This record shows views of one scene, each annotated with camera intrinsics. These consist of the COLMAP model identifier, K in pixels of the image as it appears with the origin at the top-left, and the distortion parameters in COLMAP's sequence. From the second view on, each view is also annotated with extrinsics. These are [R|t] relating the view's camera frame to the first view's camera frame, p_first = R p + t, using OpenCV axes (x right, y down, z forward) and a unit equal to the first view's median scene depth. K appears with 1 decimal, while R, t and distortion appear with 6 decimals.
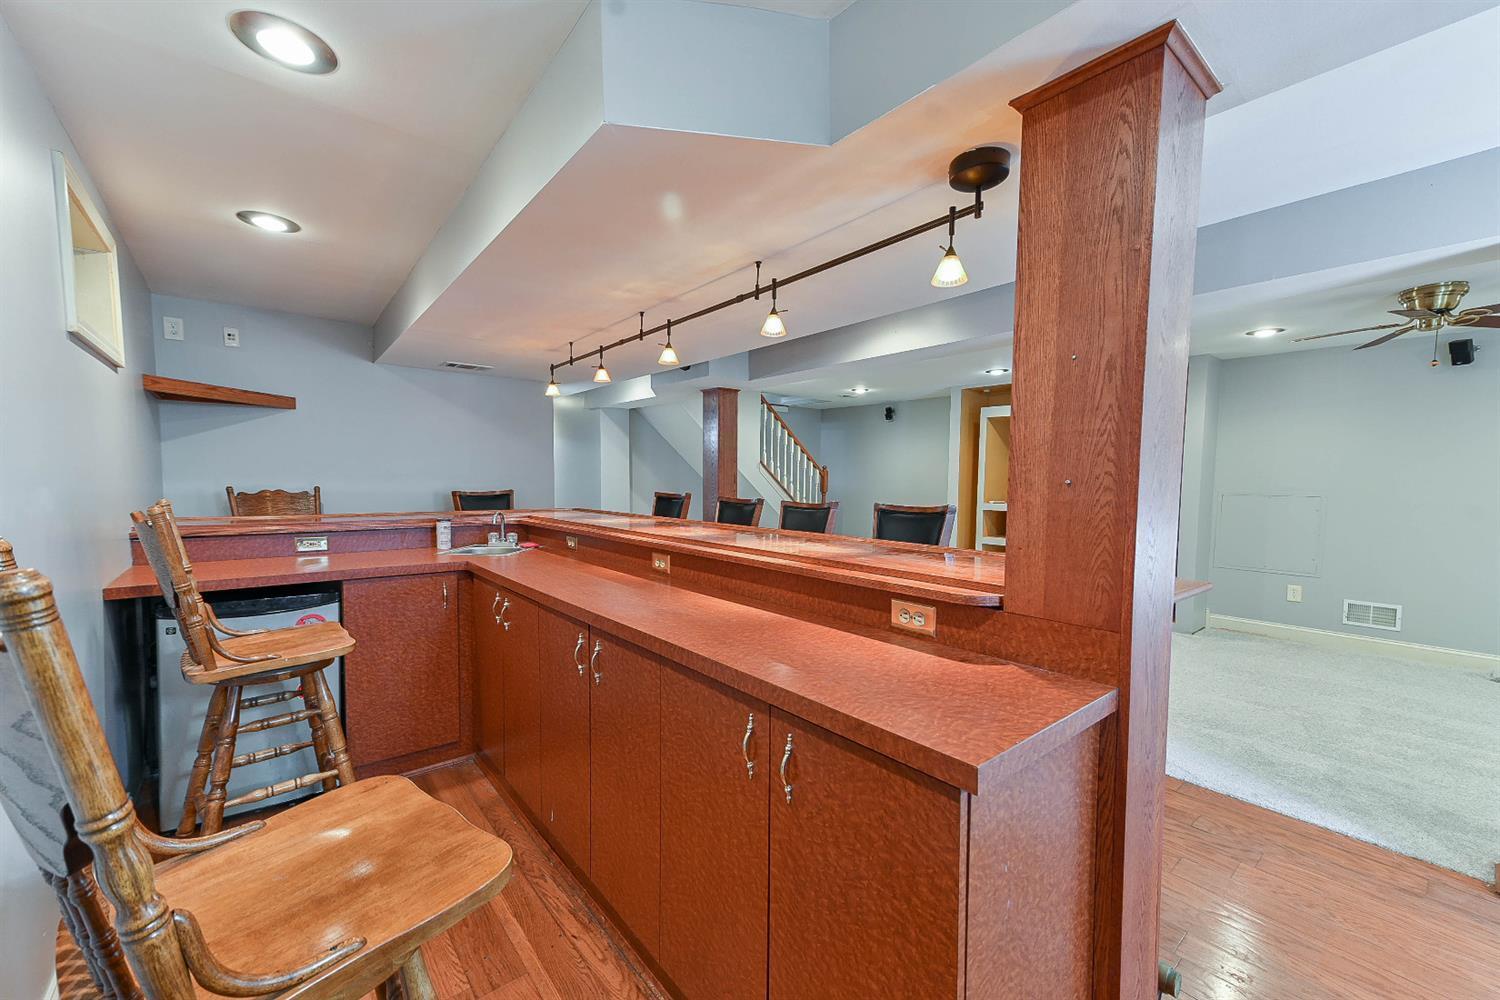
lens RADIAL K [[602.4, 0, 744.8], [0, 602.4, 503.0], [0, 0, 1]] dist [0.023761, 0.001102]
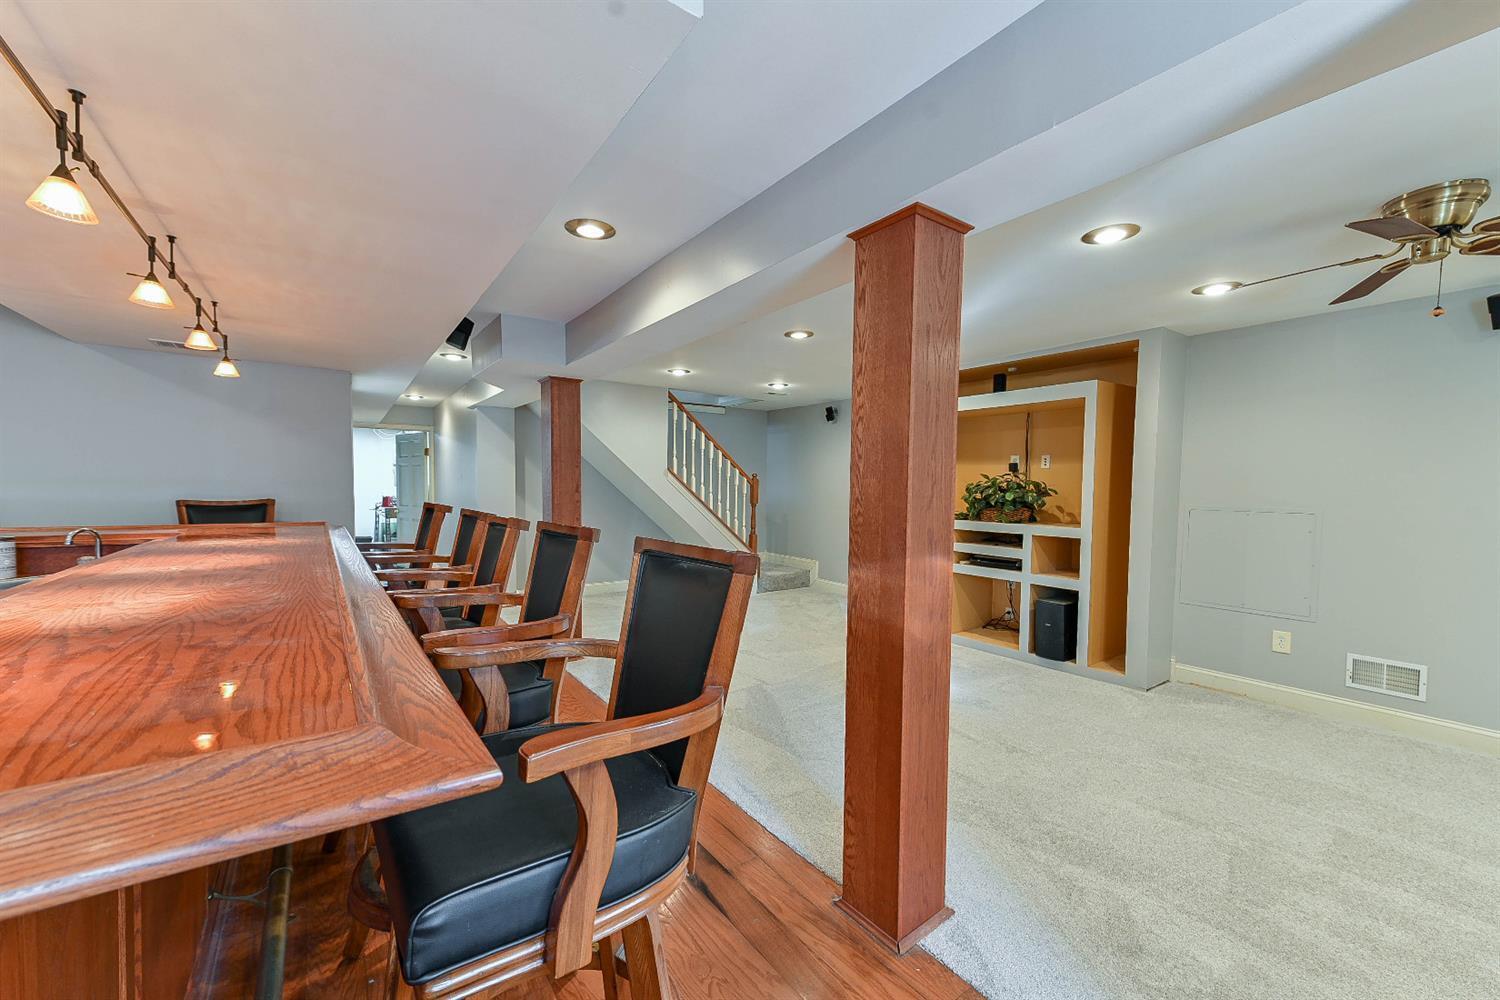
lens RADIAL K [[602.4, 0, 747.6], [0, 602.4, 505.7], [0, 0, 1]] dist [0.023761, 0.001102]
pose [[0.997864, 0.005869, -0.065058, 0.307448], [-0.006825, 0.999872, -0.014484, -0.004713], [0.064965, 0.014898, 0.997776, 0.217654]]
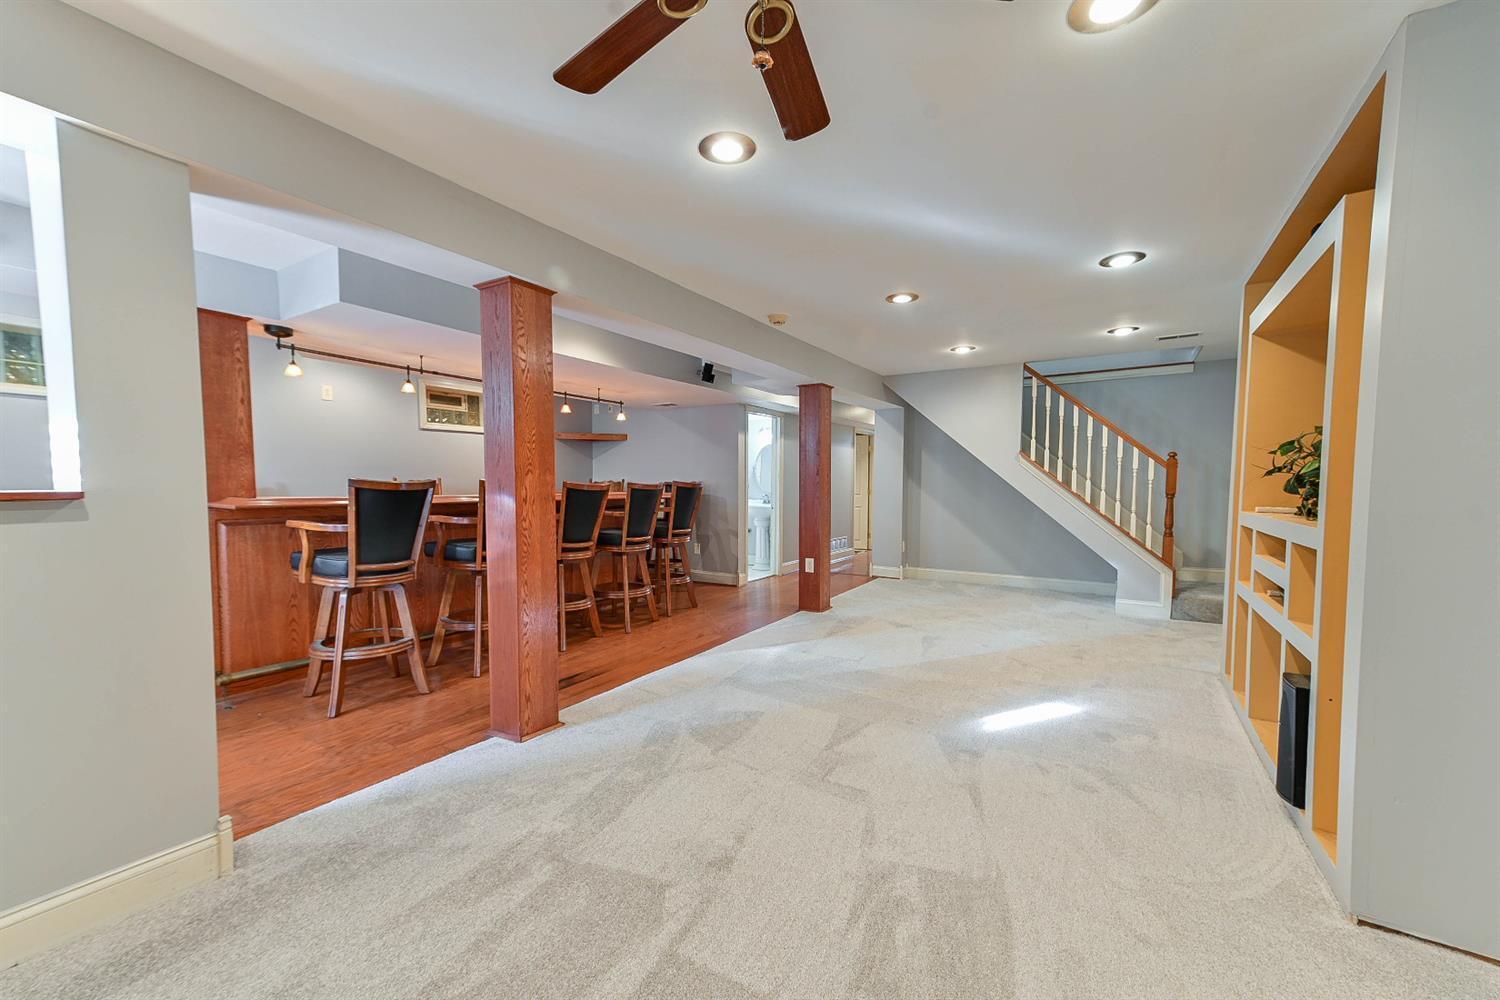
lens RADIAL K [[602.4, 0, 740.0], [0, 602.4, 499.1], [0, 0, 1]] dist [0.023761, 0.001102]
pose [[0.290313, 0.014566, -0.956821, 1.044272], [-0.046818, 0.998903, 0.001002, 0.013134], [0.955786, 0.044505, 0.290676, 0.661576]]
